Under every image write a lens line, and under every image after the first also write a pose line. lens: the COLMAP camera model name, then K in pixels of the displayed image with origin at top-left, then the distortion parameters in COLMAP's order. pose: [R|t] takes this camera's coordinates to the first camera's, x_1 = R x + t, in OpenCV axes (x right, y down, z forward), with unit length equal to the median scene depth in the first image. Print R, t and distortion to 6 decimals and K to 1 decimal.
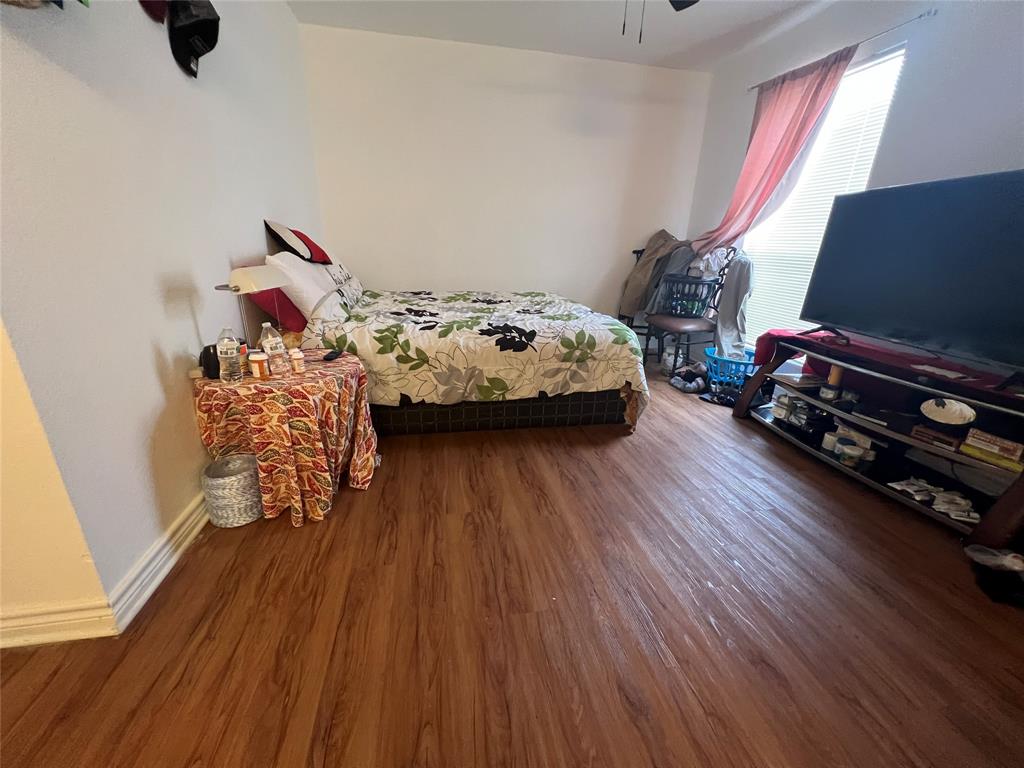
lens RADIAL K [[409.5, 0, 508.9], [0, 409.5, 381.2], [0, 0, 1]] dist [-0.000599, 0.000351]
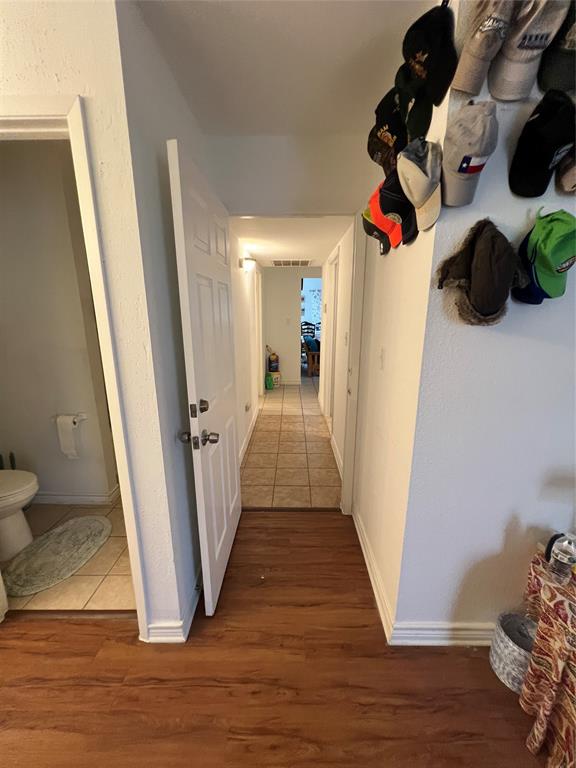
lens RADIAL K [[307.1, 0, 289.9], [0, 307.1, 381.6], [0, 0, 1]] dist [-0.000599, 0.000351]
pose [[-0.192717, 0.191476, -0.962391, 0.077467], [-0.327165, 0.912118, 0.246988, -0.283917], [0.925107, 0.362460, -0.113136, 0.182521]]
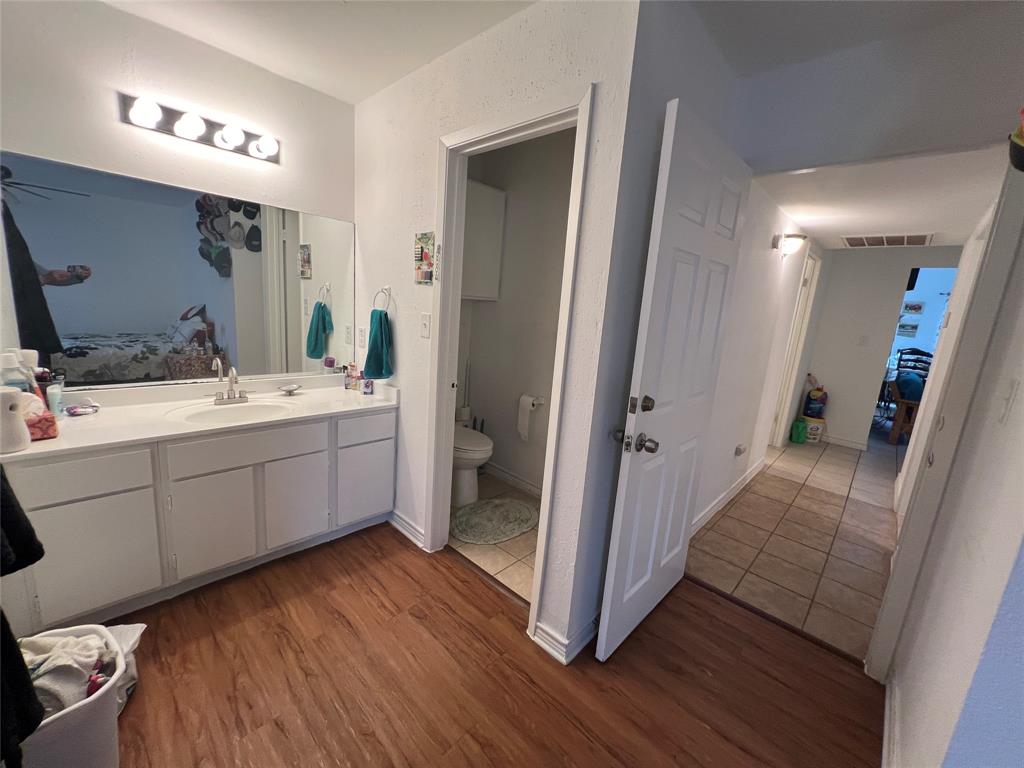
lens RADIAL K [[409.5, 0, 508.9], [0, 409.5, 381.2], [0, 0, 1]] dist [-0.000599, 0.000351]
pose [[-0.808581, 0.021774, -0.587982, 0.115413], [-0.284872, 0.859893, 0.423594, -0.287177], [0.514825, 0.510010, -0.689090, 0.302225]]
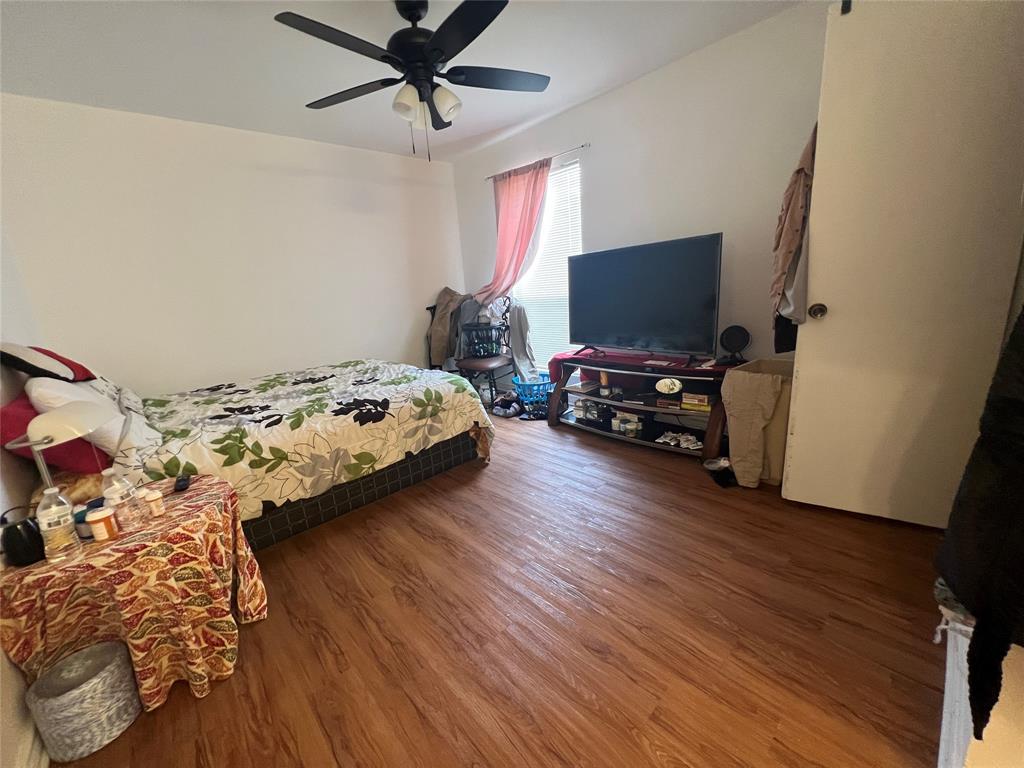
lens RADIAL K [[409.5, 0, 508.9], [0, 409.5, 381.2], [0, 0, 1]] dist [-0.000599, 0.000351]
pose [[0.842242, -0.218606, 0.492788, -0.184295], [0.271389, 0.961751, -0.037199, -0.041779], [-0.465808, 0.165068, 0.869354, -0.078753]]
